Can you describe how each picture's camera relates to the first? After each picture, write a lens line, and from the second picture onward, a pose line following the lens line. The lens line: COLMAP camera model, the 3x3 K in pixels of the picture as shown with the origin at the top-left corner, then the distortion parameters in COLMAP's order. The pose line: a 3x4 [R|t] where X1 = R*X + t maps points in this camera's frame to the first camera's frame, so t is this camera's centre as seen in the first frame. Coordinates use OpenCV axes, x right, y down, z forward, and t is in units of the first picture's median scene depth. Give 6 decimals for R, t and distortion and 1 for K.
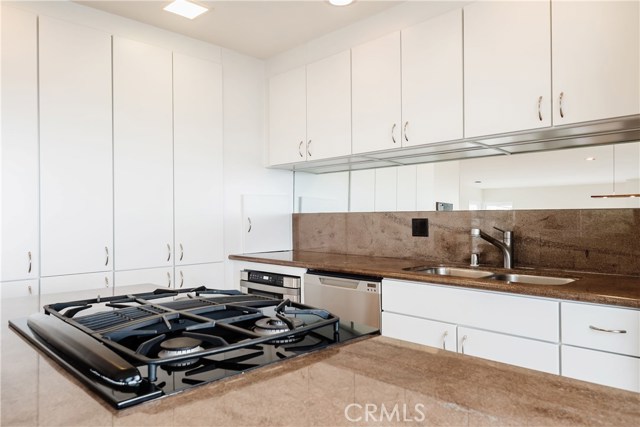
lens RADIAL K [[433.0, 0, 321.4], [0, 433.0, 213.6], [0, 0, 1]] dist [0.010112, 0.001435]
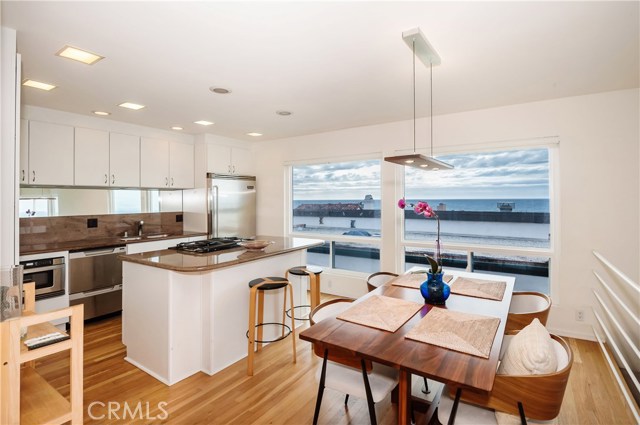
lens RADIAL K [[318.8, 0, 321.4], [0, 318.8, 194.2], [0, 0, 1]] dist [-0.043000, -0.000928]
pose [[-0.187437, 0.023215, 0.982002, -1.415562], [0.004225, 0.999730, -0.022828, -0.066806], [-0.982268, -0.000129, -0.187484, 0.219180]]
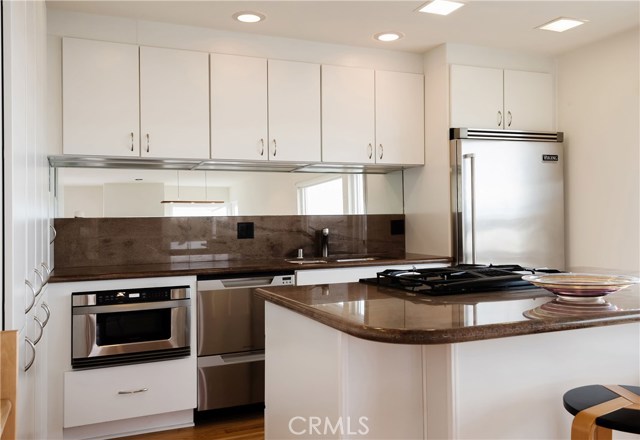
lens RADIAL K [[566.2, 0, 318.7], [0, 566.2, 219.3], [0, 0, 1]] dist [0.032805, -0.008292]
pose [[0.389377, -0.005498, 0.921062, -1.050534], [0.004685, 0.999981, 0.003989, -0.001883], [-0.921067, 0.002762, 0.389396, 0.256737]]
